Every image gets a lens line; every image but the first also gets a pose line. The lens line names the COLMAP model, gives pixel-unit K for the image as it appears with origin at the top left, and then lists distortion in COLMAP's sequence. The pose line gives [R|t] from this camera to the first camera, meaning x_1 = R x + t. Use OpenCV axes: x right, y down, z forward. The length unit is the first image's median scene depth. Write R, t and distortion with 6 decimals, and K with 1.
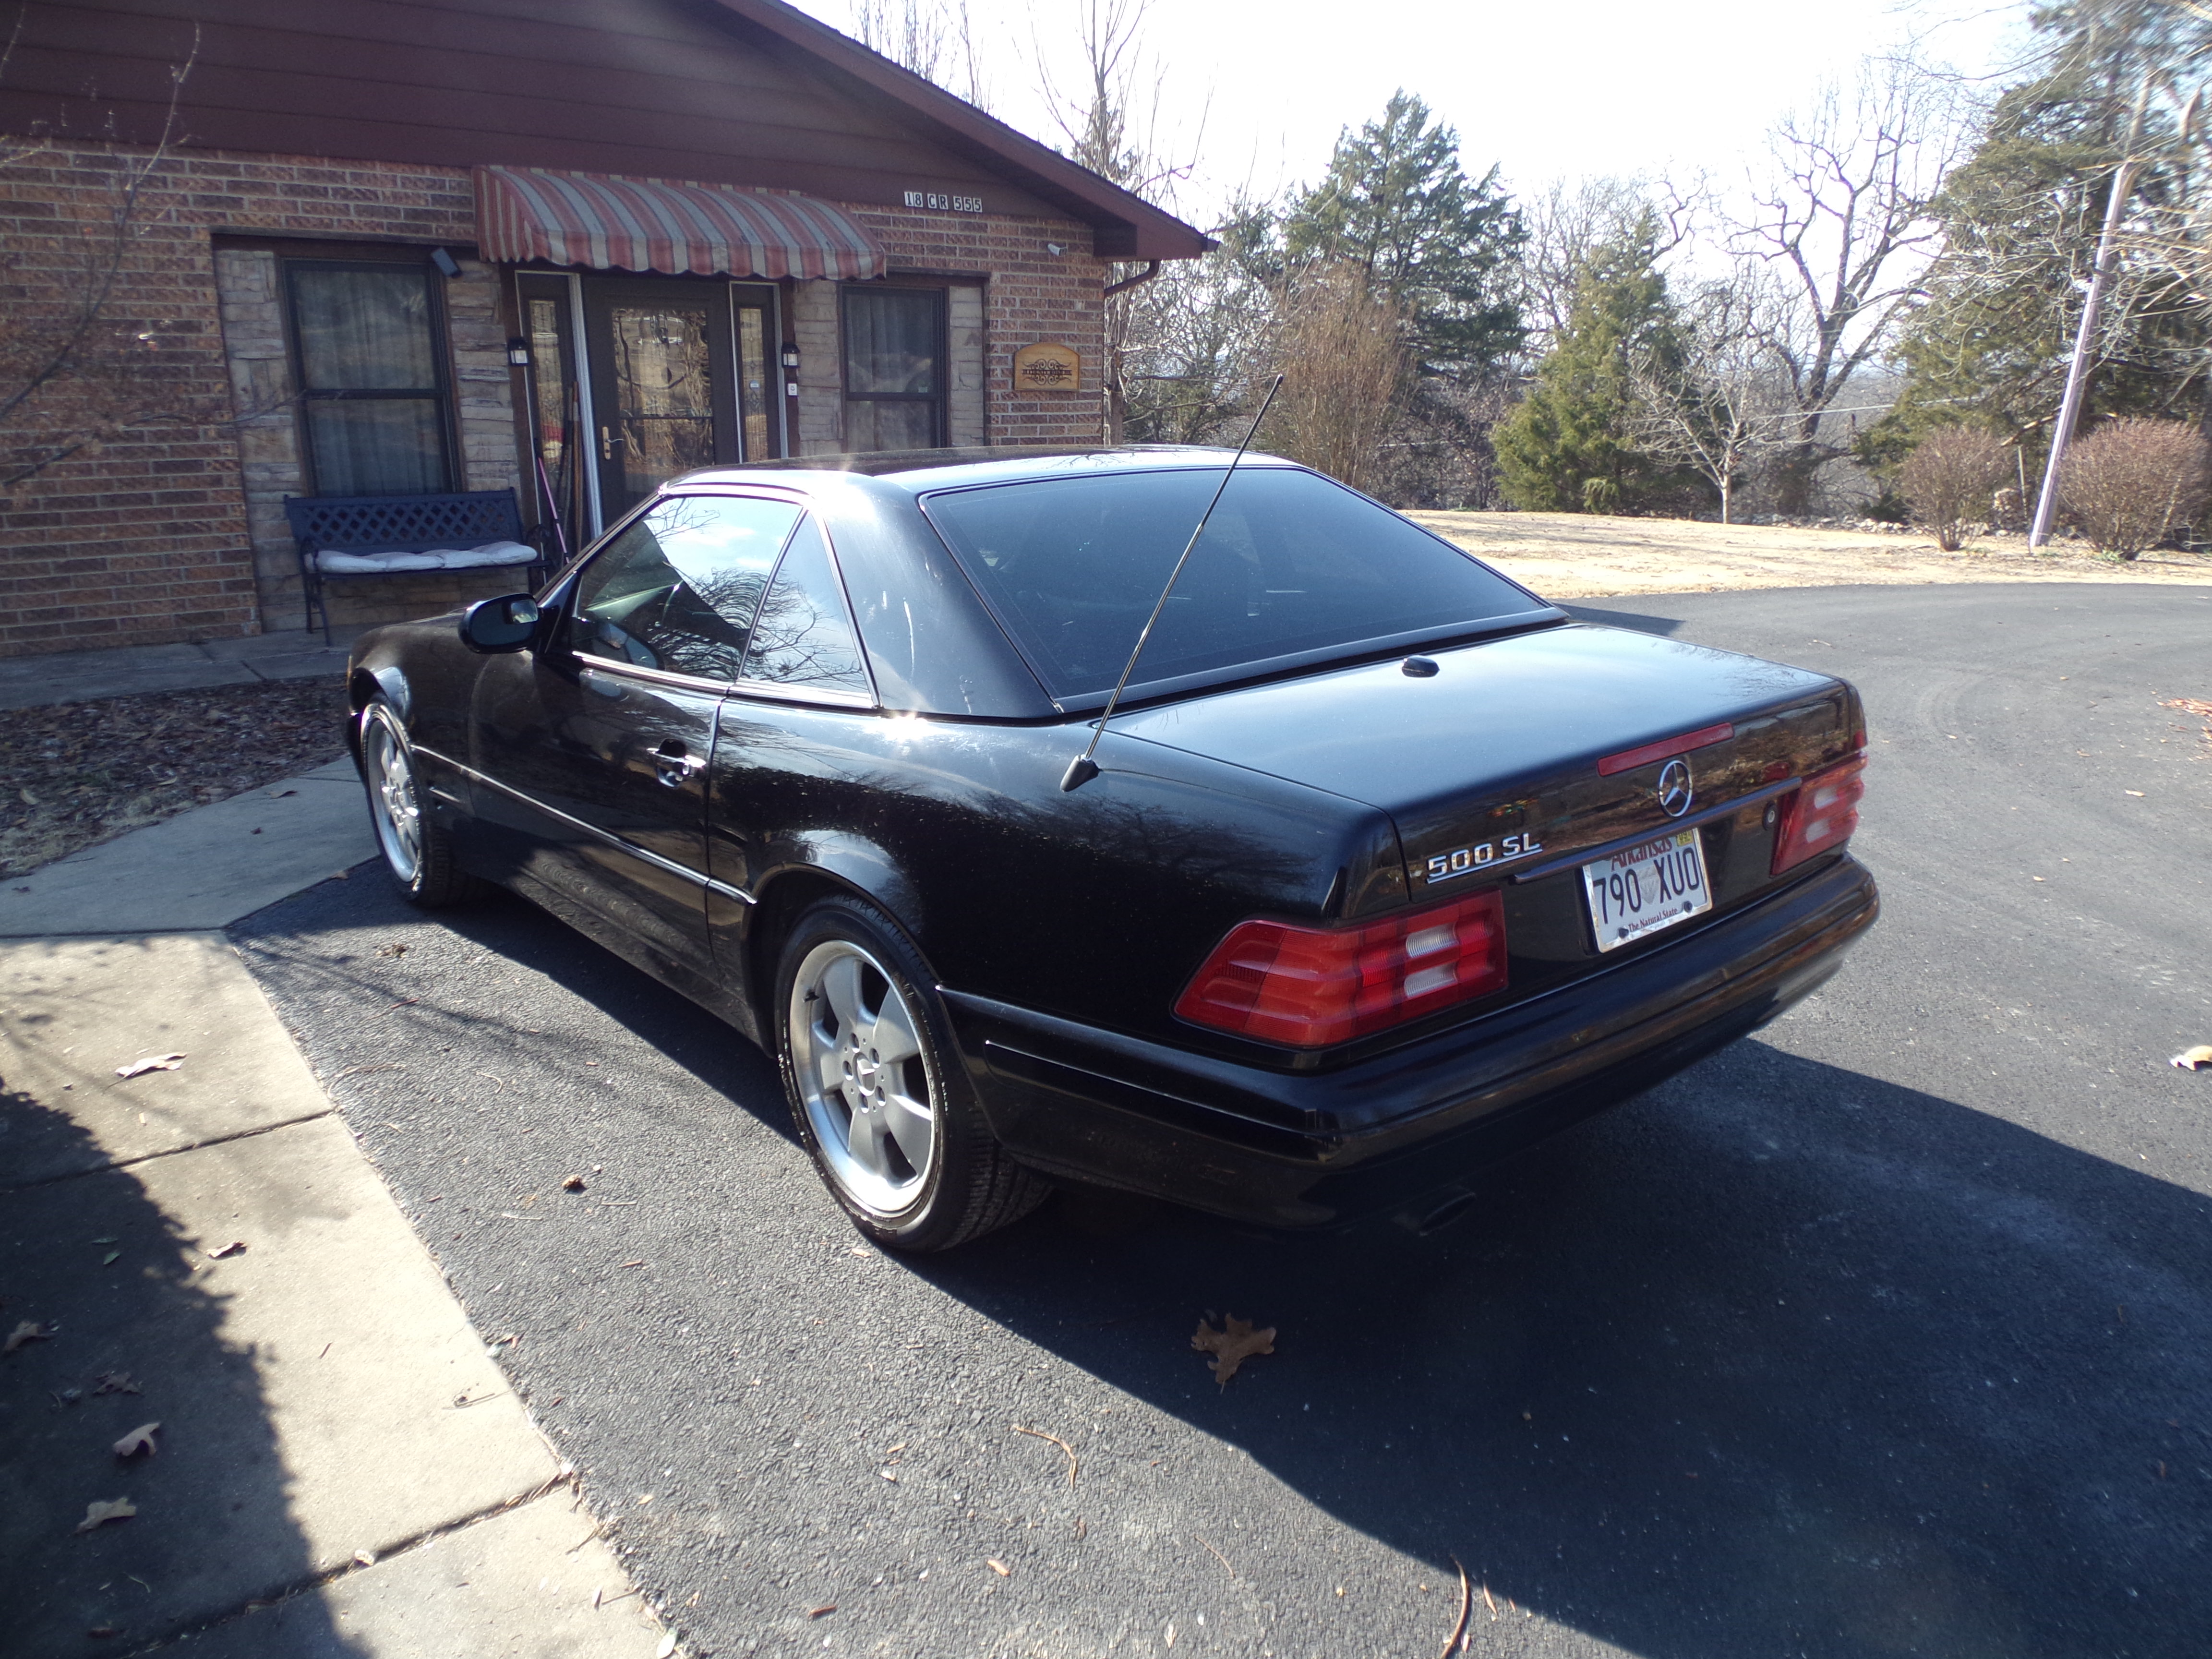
lens RADIAL K [[1653.5, 0, 1106.0], [0, 1653.5, 829.5], [0, 0, 1]] dist [-0.000657, -0.059723]
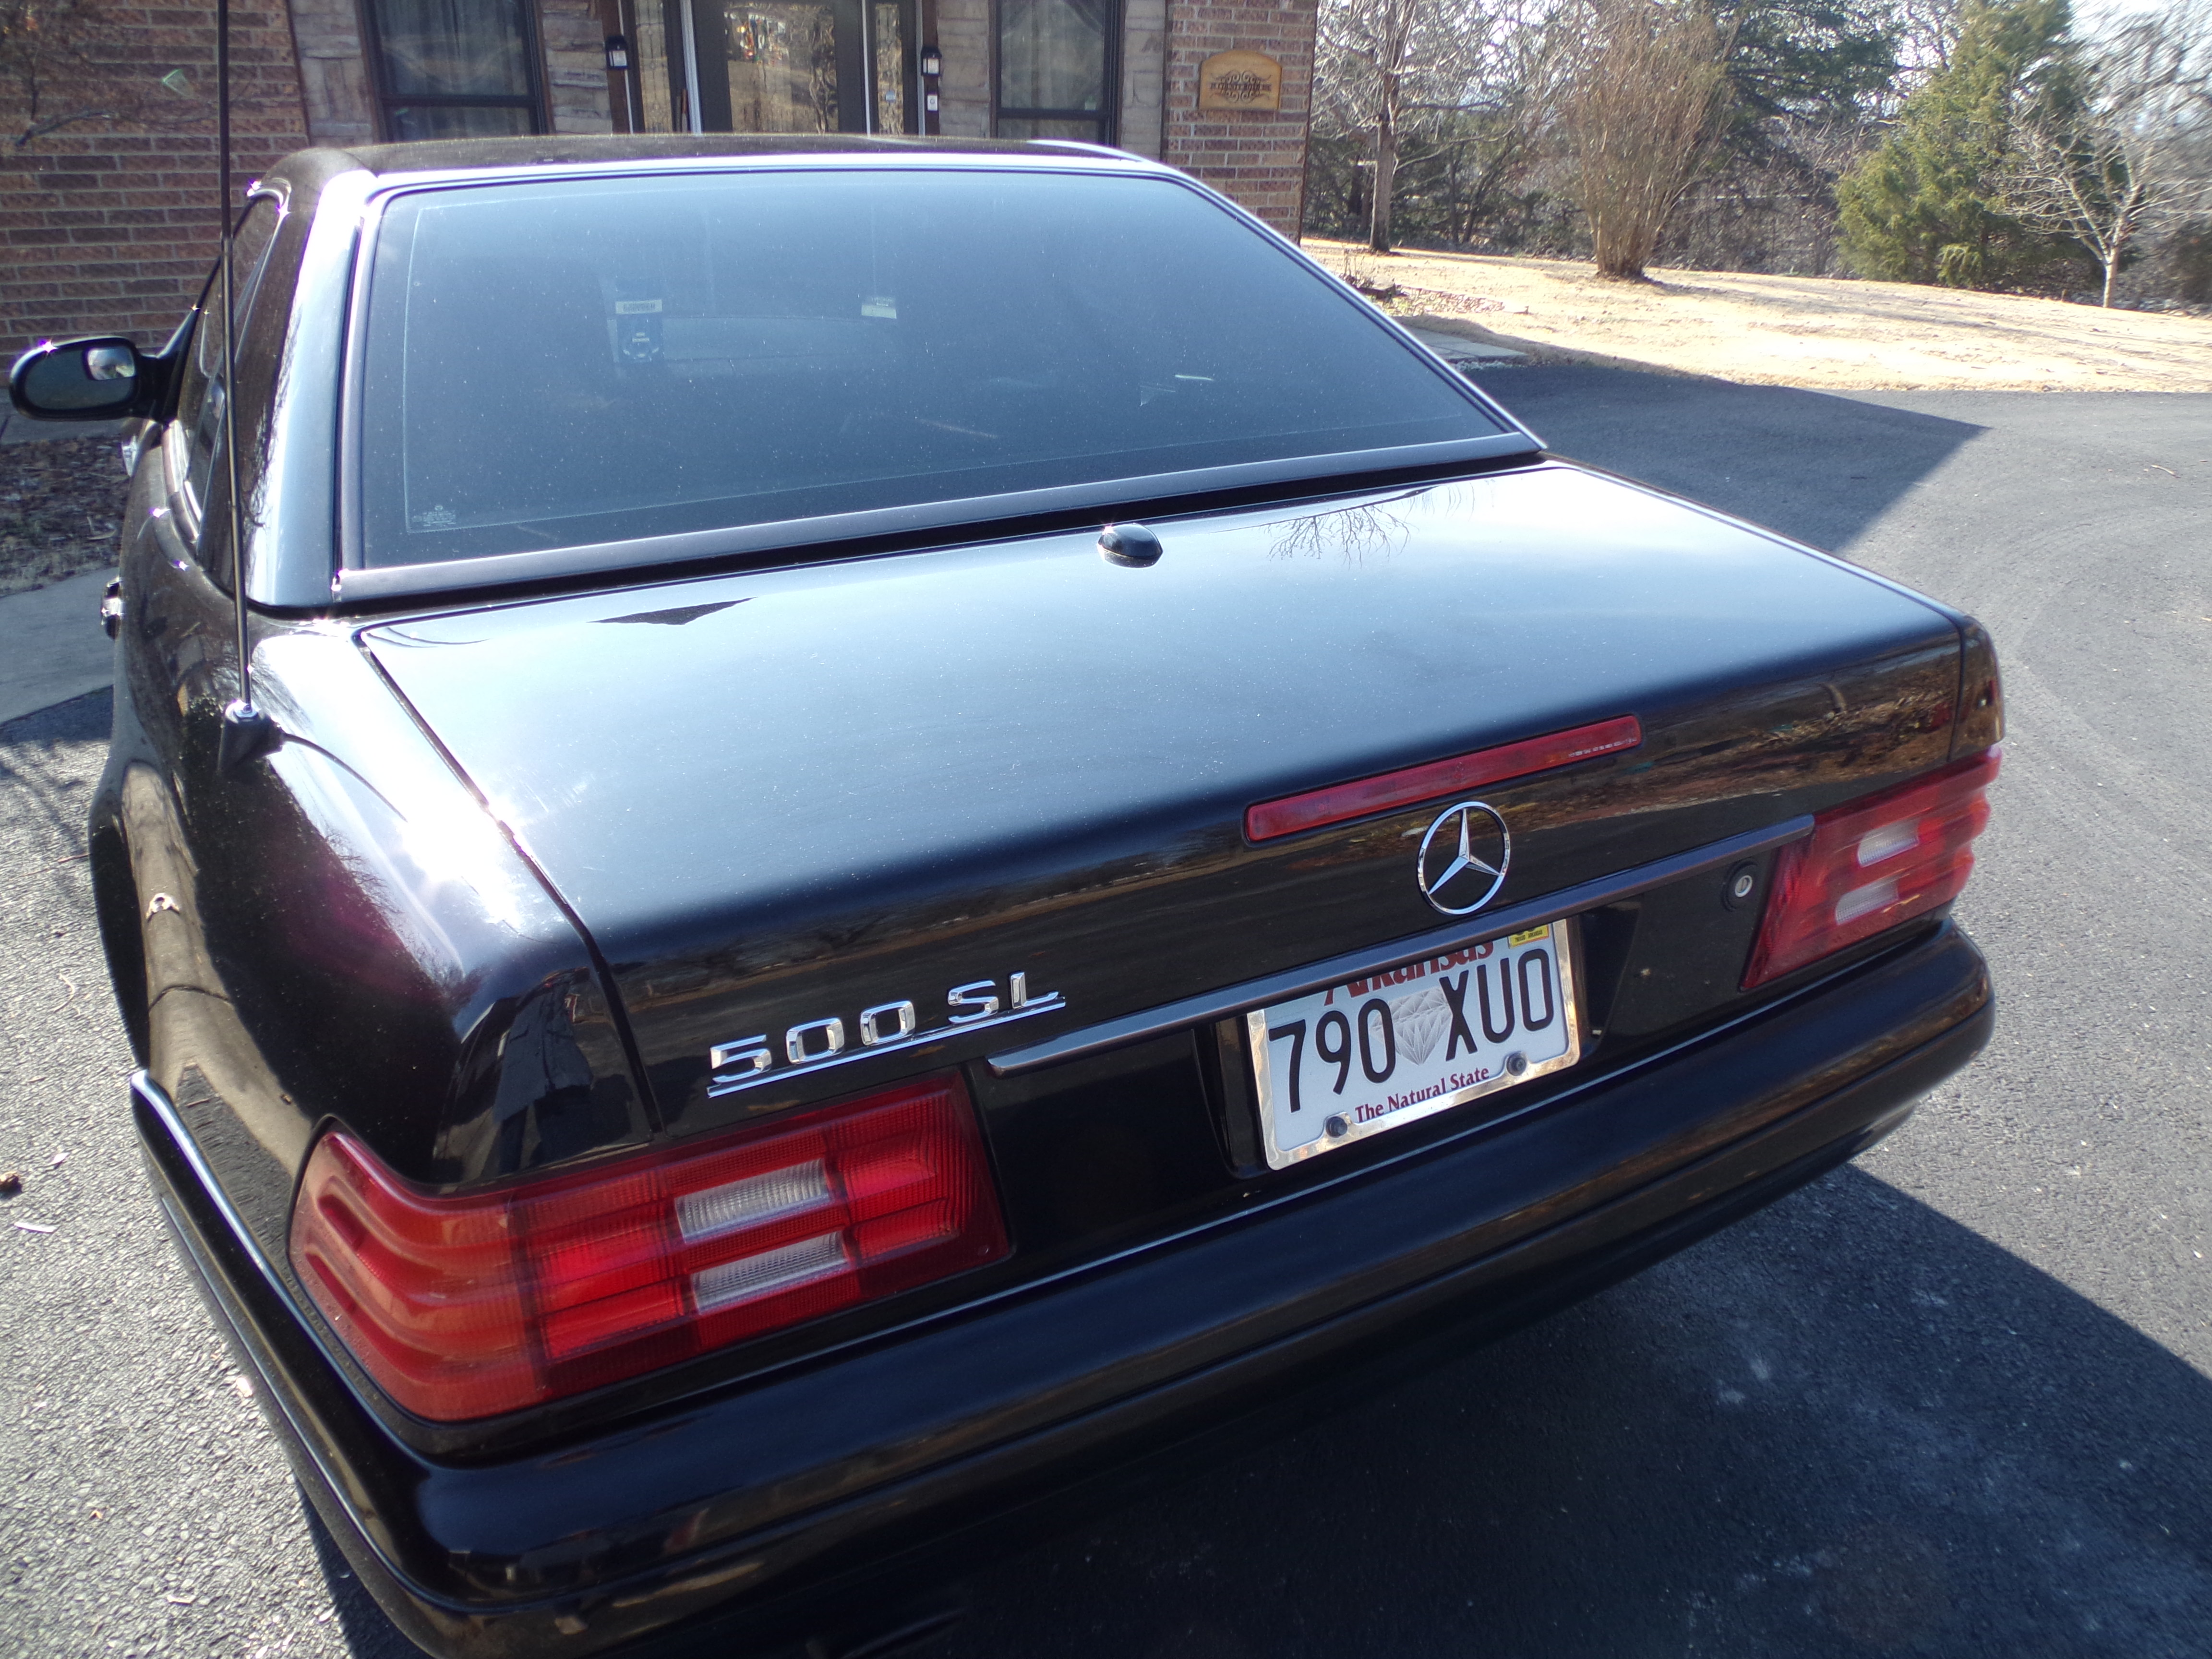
lens RADIAL K [[1653.5, 0, 1106.0], [0, 1653.5, 829.5], [0, 0, 1]] dist [-0.000657, -0.059723]
pose [[0.981844, 0.089637, -0.167175, 0.072543], [-0.064909, 0.986866, 0.147926, -0.022240], [0.178239, -0.134389, 0.974767, 0.114363]]
